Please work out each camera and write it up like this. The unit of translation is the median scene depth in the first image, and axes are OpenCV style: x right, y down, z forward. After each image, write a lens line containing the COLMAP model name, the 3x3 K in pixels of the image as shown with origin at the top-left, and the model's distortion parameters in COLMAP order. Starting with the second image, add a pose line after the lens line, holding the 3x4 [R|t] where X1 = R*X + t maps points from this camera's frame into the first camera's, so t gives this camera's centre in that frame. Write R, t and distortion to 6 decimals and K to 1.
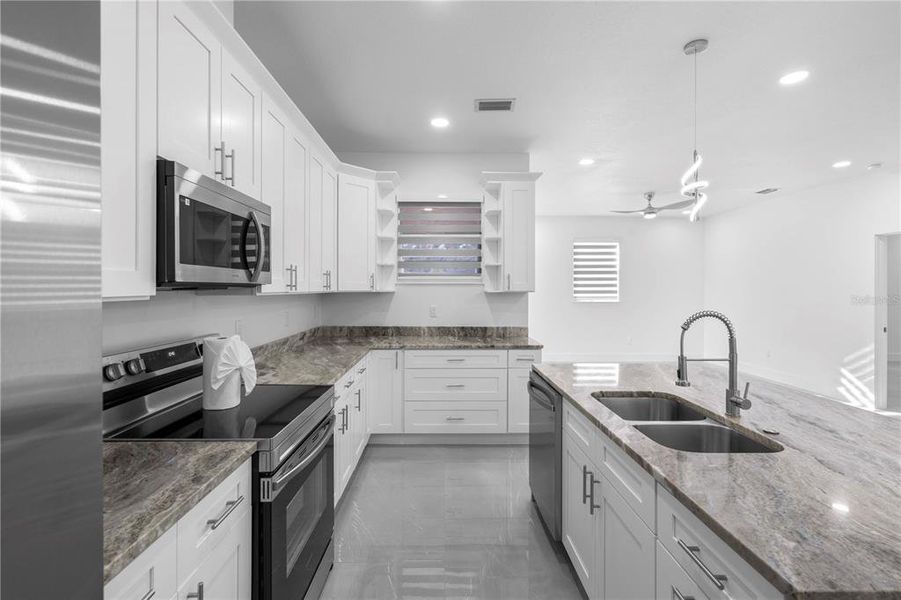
lens RADIAL K [[411.9, 0, 454.3], [0, 411.9, 287.8], [0, 0, 1]] dist [-0.007465, 0.006498]
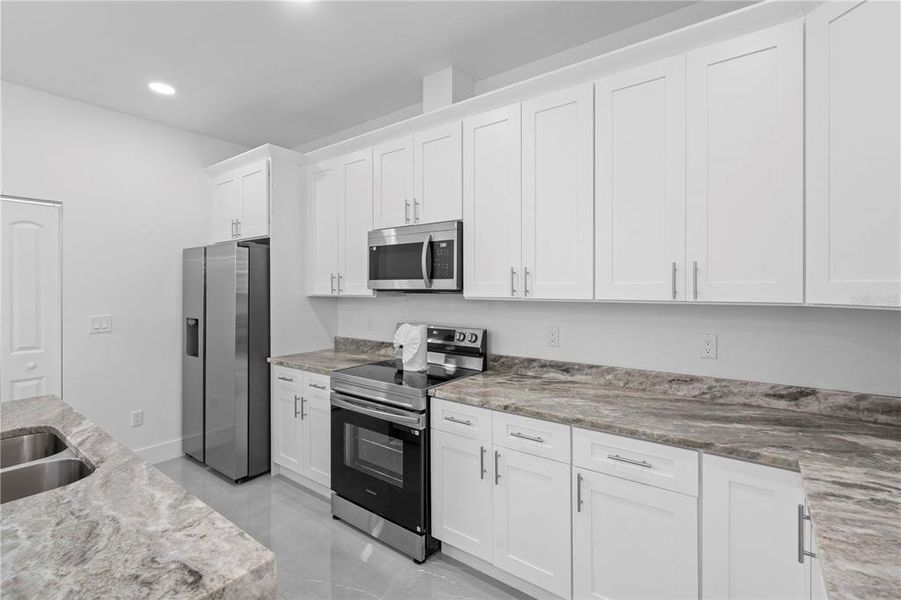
lens RADIAL K [[411.9, 0, 451.8], [0, 411.9, 289.6], [0, 0, 1]] dist [-0.007465, 0.006498]
pose [[-0.622555, 0.001739, -0.782574, 0.261427], [-0.000362, 0.999997, 0.002510, -0.006440], [0.782576, 0.001845, -0.622553, 0.984428]]
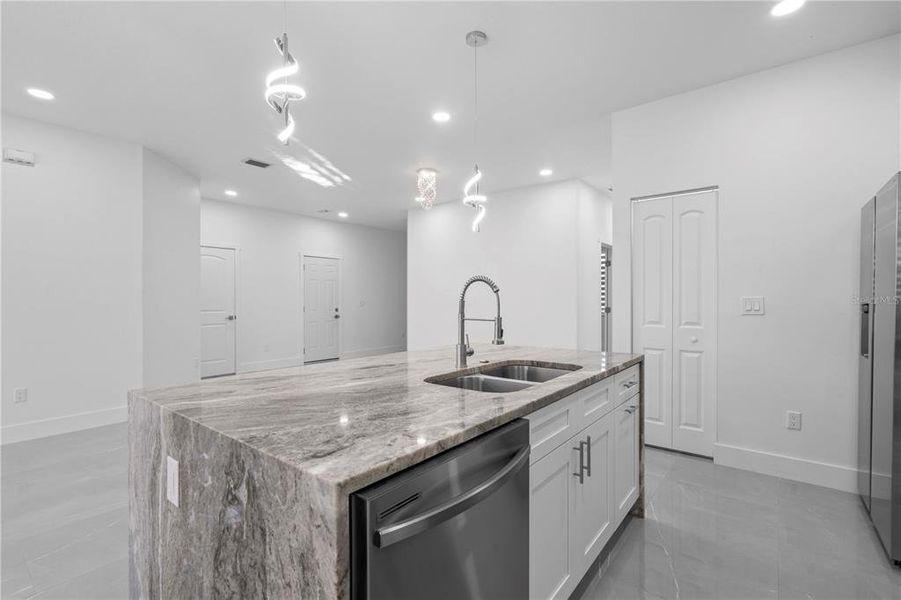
lens RADIAL K [[411.9, 0, 442.2], [0, 411.9, 301.8], [0, 0, 1]] dist [-0.007465, 0.006498]
pose [[-0.765977, -0.010461, 0.642783, -0.015258], [-0.003674, 0.999922, 0.011896, 0.054191], [-0.642858, 0.006750, -0.765956, 0.880962]]
